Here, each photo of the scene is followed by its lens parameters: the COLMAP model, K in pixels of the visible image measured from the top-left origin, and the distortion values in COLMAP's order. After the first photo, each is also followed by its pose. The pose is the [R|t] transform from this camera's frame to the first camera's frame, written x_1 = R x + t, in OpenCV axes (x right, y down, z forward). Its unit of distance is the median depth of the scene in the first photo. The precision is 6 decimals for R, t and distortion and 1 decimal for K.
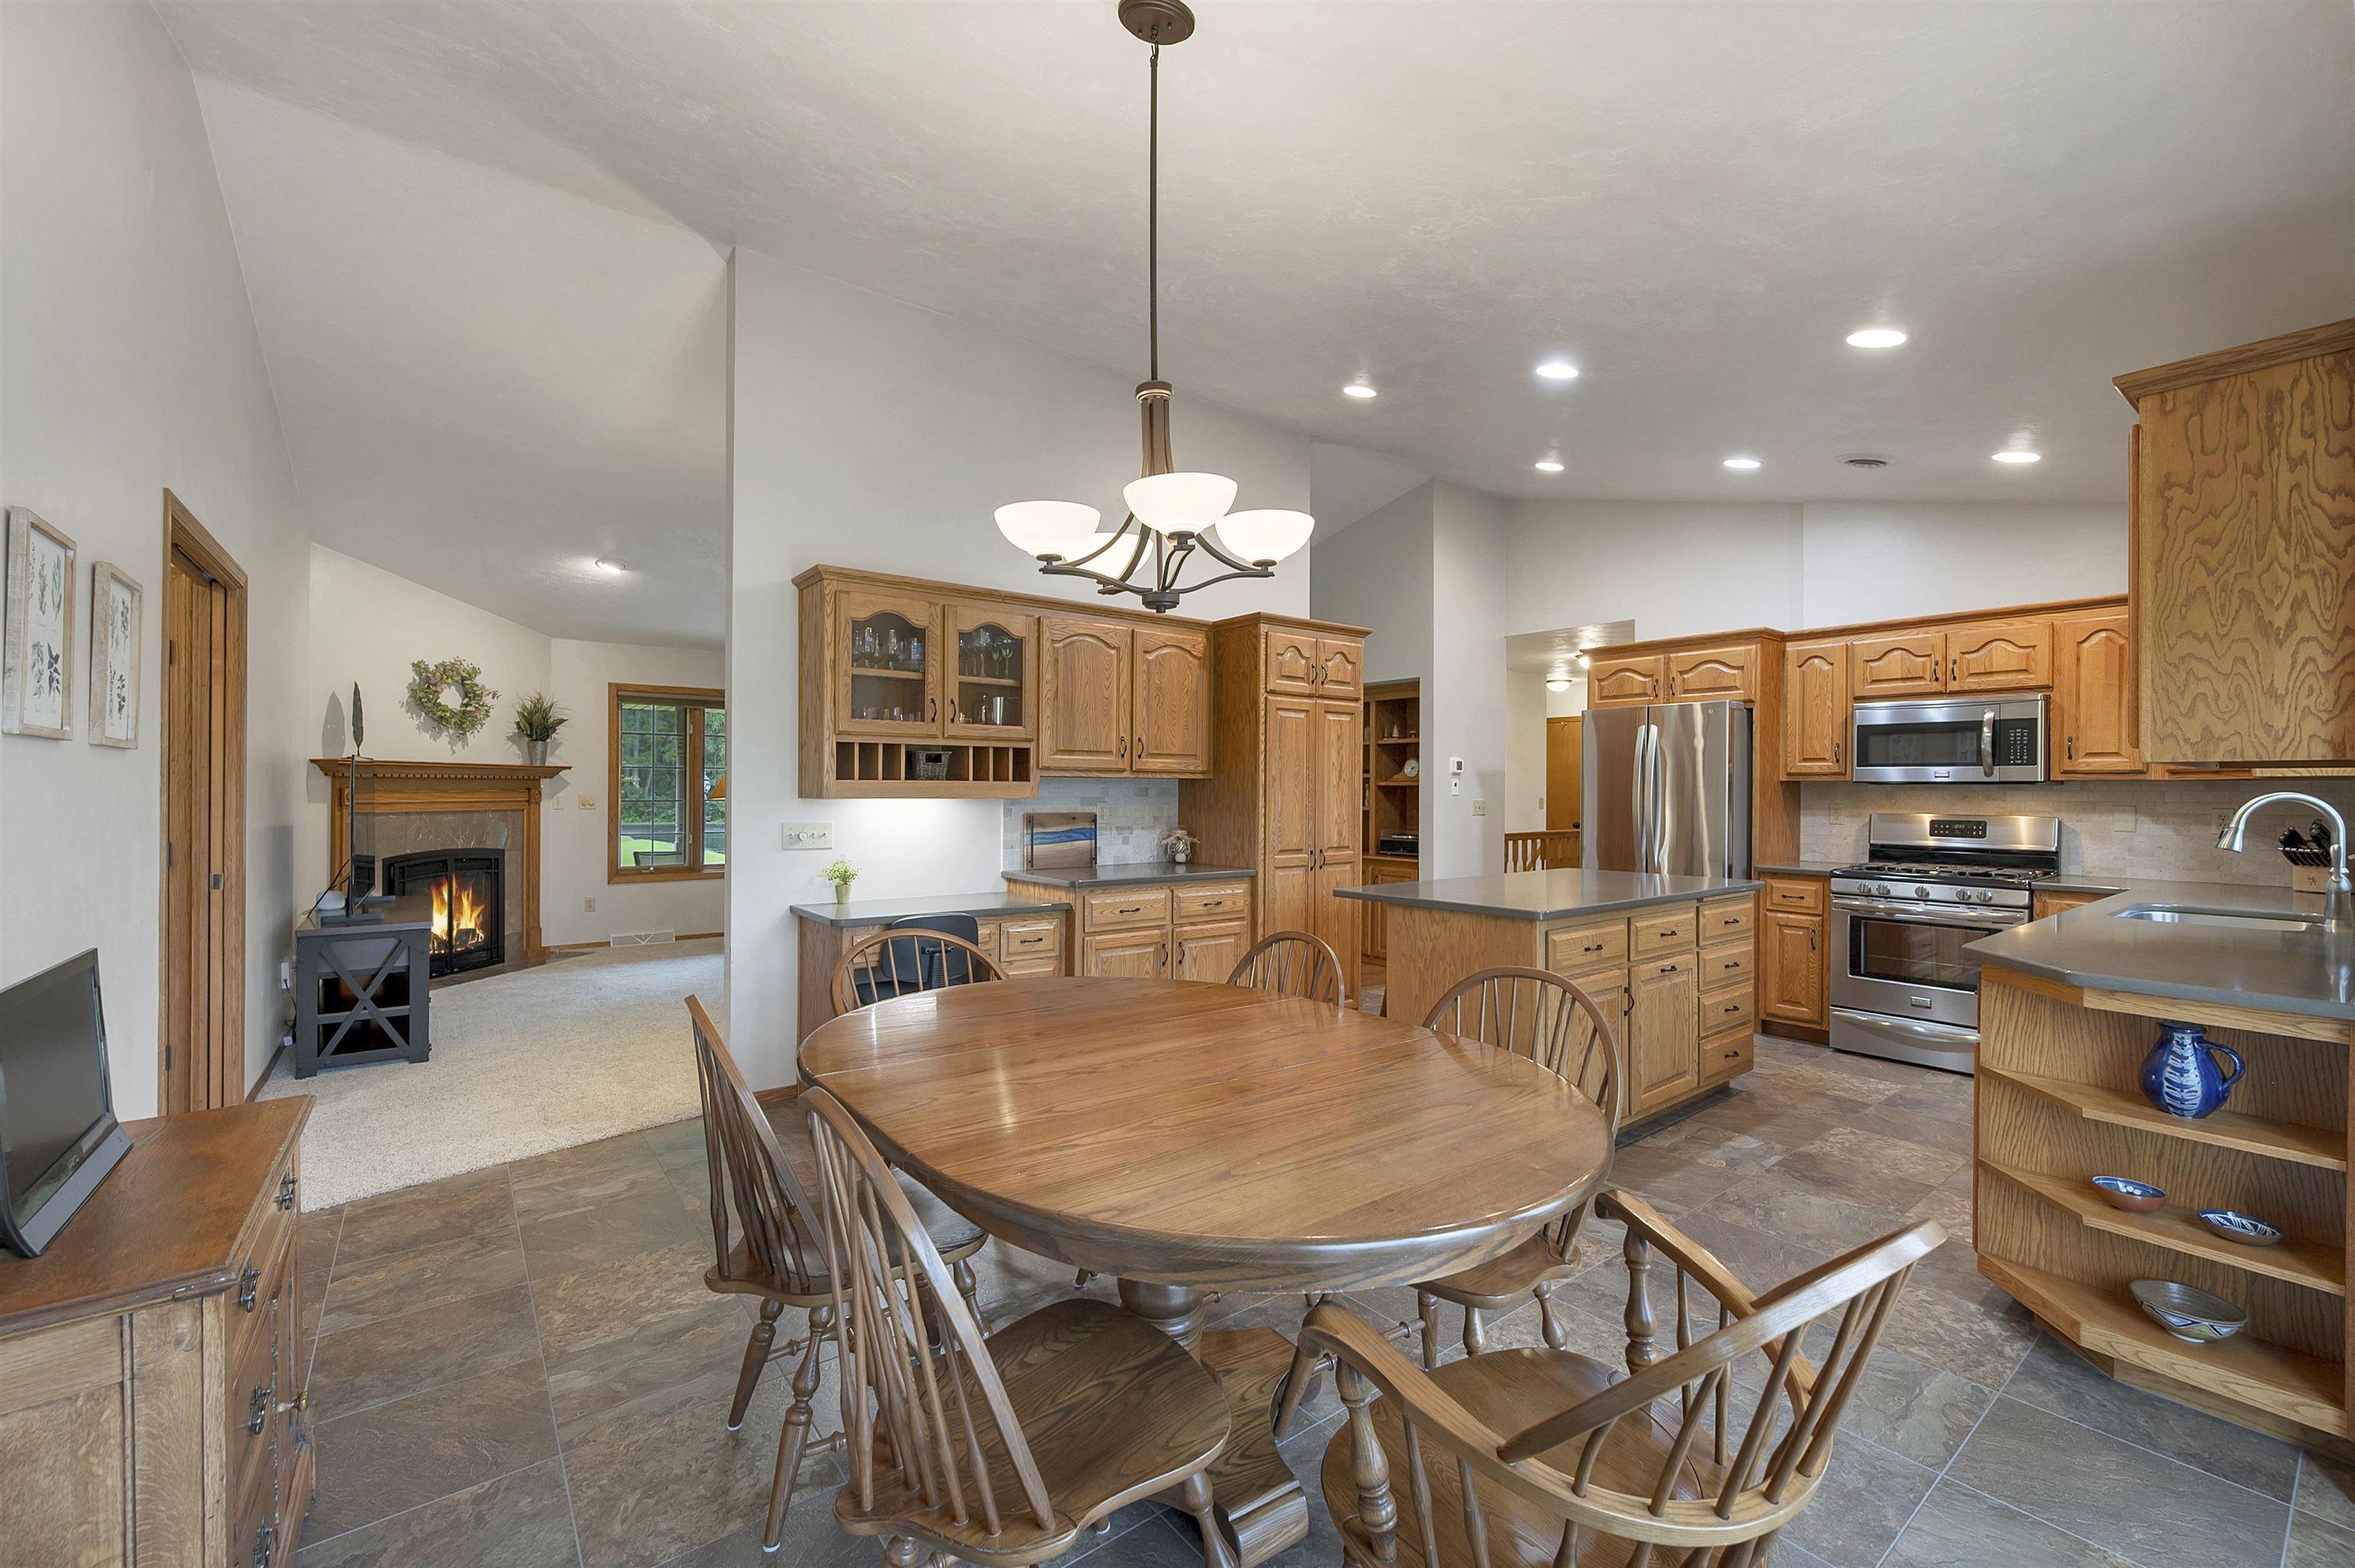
lens RADIAL K [[952.3, 0, 1186.3], [0, 952.3, 789.1], [0, 0, 1]] dist [-0.000600, -0.000010]
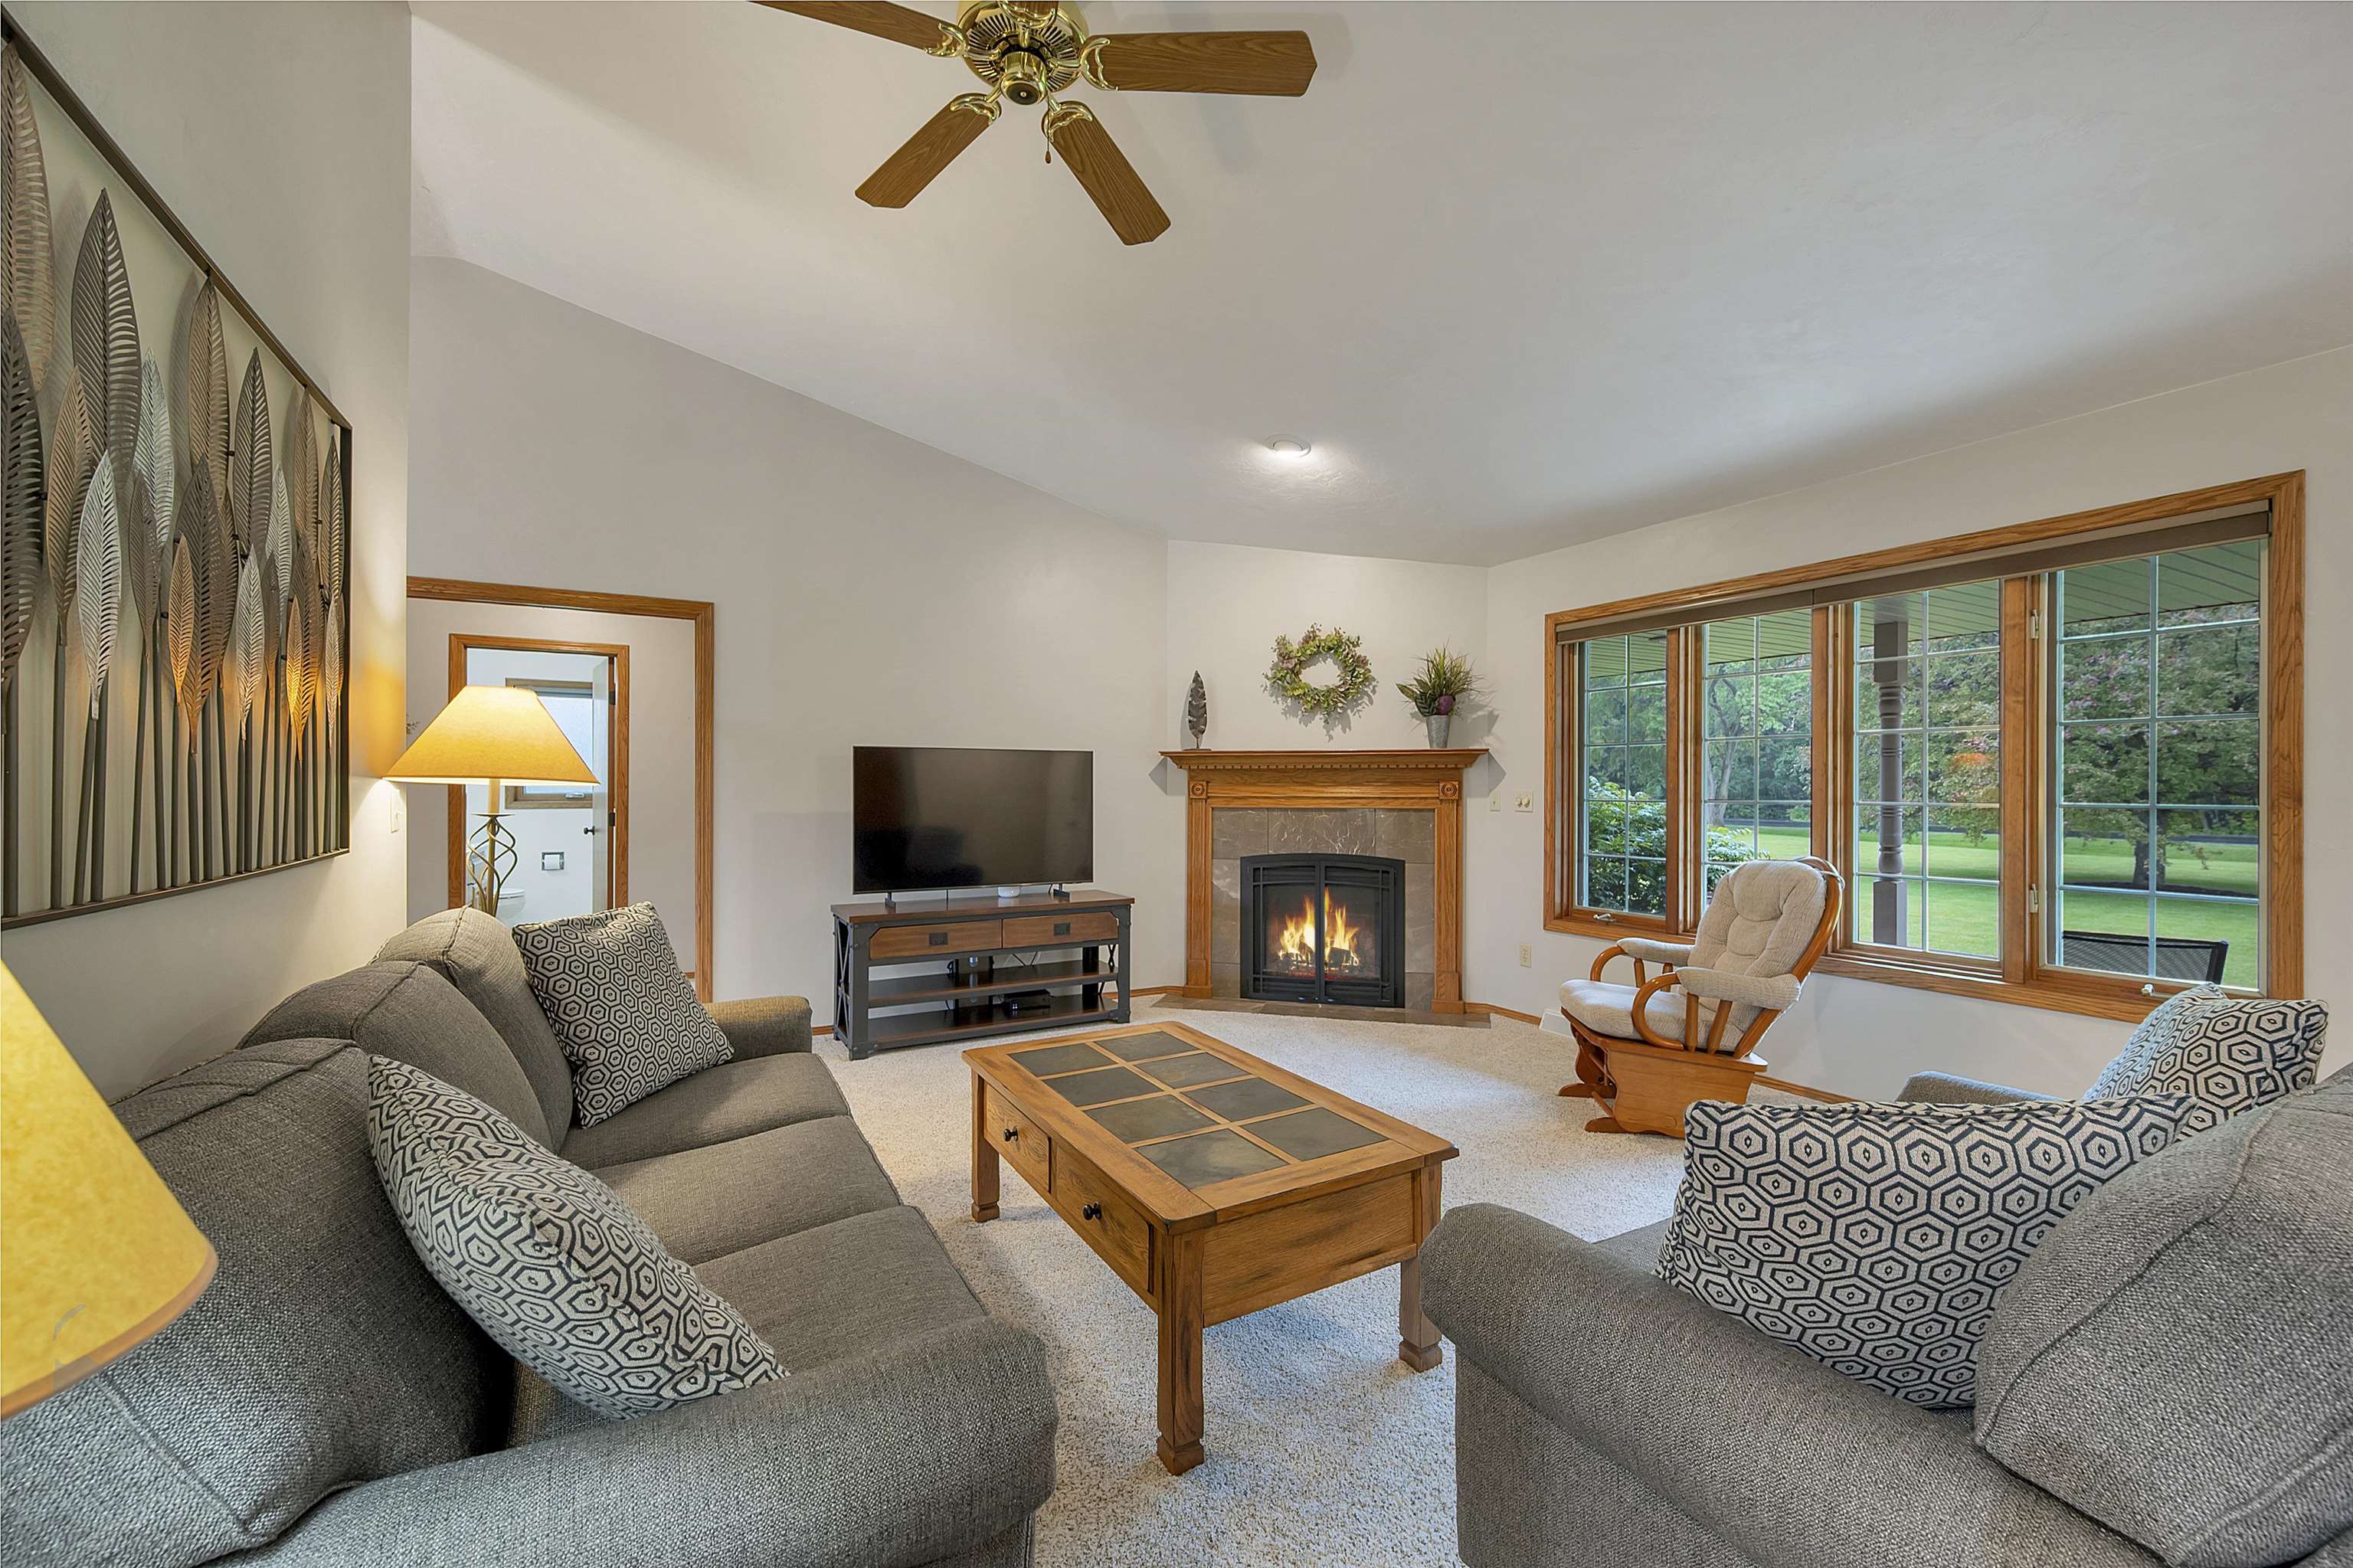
lens RADIAL K [[951.7, 0, 1195.8], [0, 951.7, 776.0], [0, 0, 1]] dist [-0.000600, -0.000010]
pose [[-0.134911, -0.018344, -0.990688, 0.099800], [-0.002500, 0.999832, -0.018173, 0.014017], [0.990854, 0.000025, -0.134935, 1.371542]]
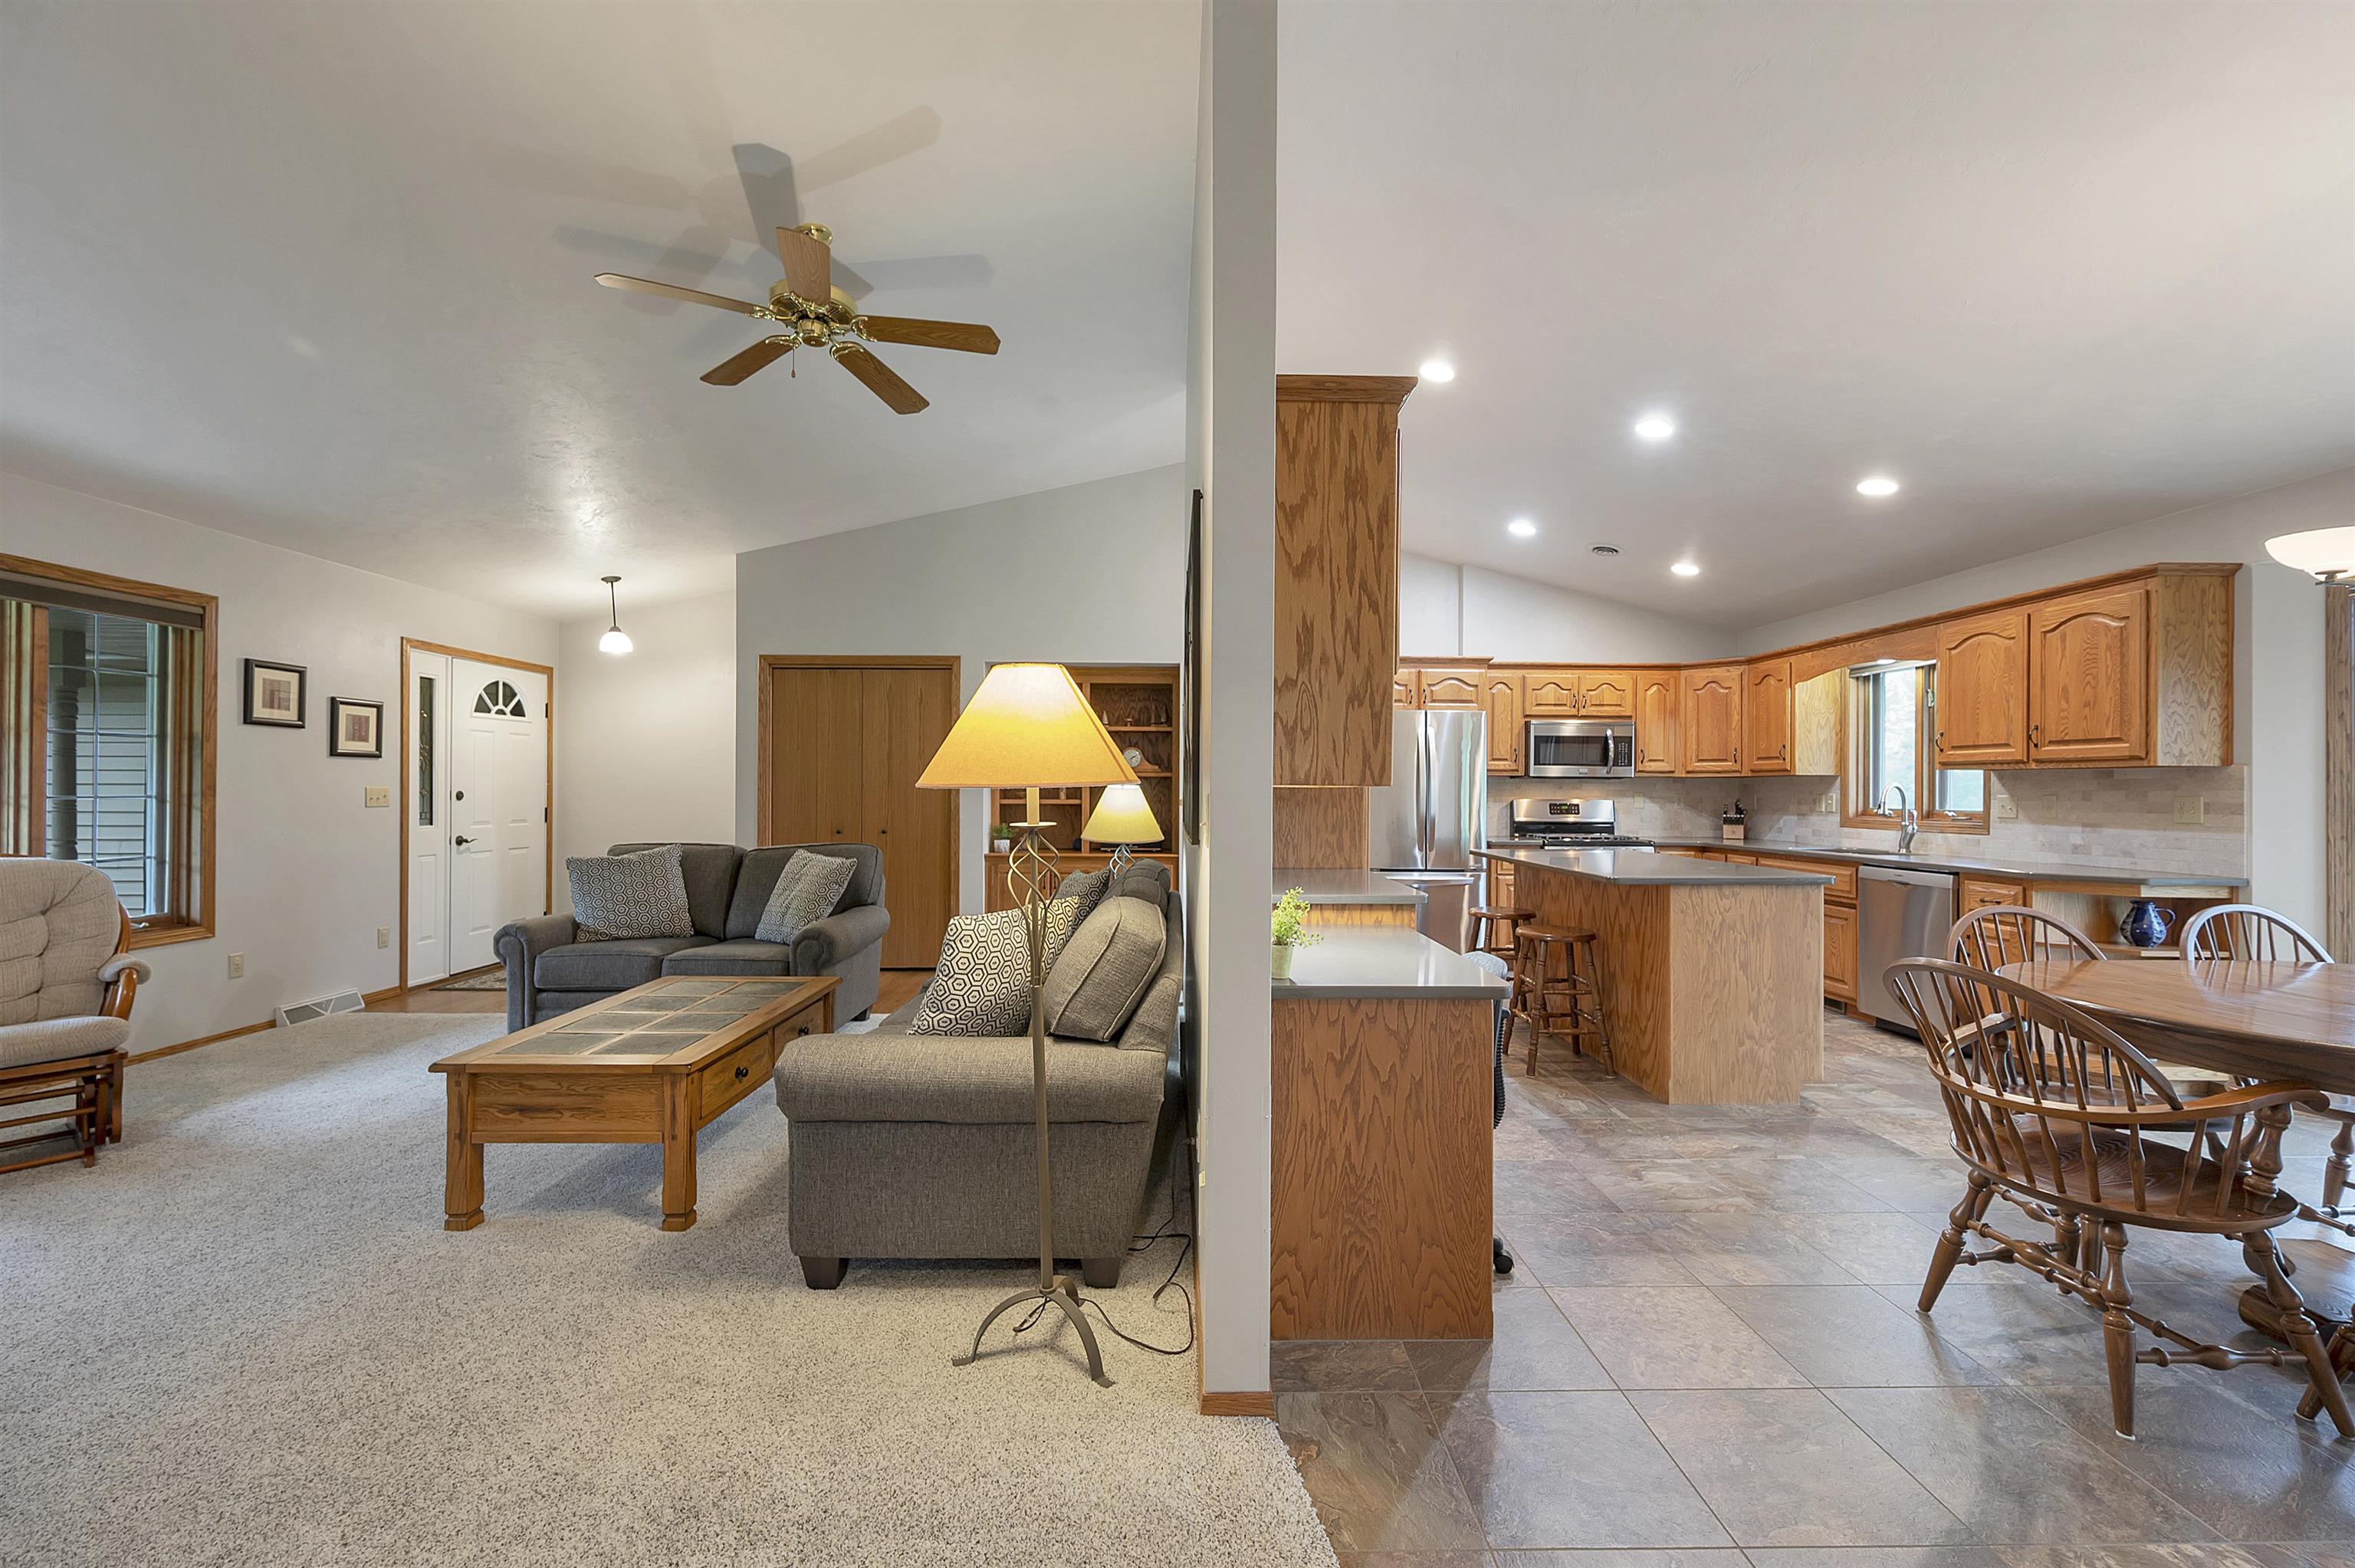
lens RADIAL K [[952.3, 0, 1175.6], [0, 952.3, 783.2], [0, 0, 1]] dist [-0.000600, -0.000010]
pose [[0.605561, 0.004527, 0.795786, -0.725246], [-0.003110, 0.999990, -0.003322, 0.008445], [-0.795793, -0.000463, 0.605569, 0.594296]]
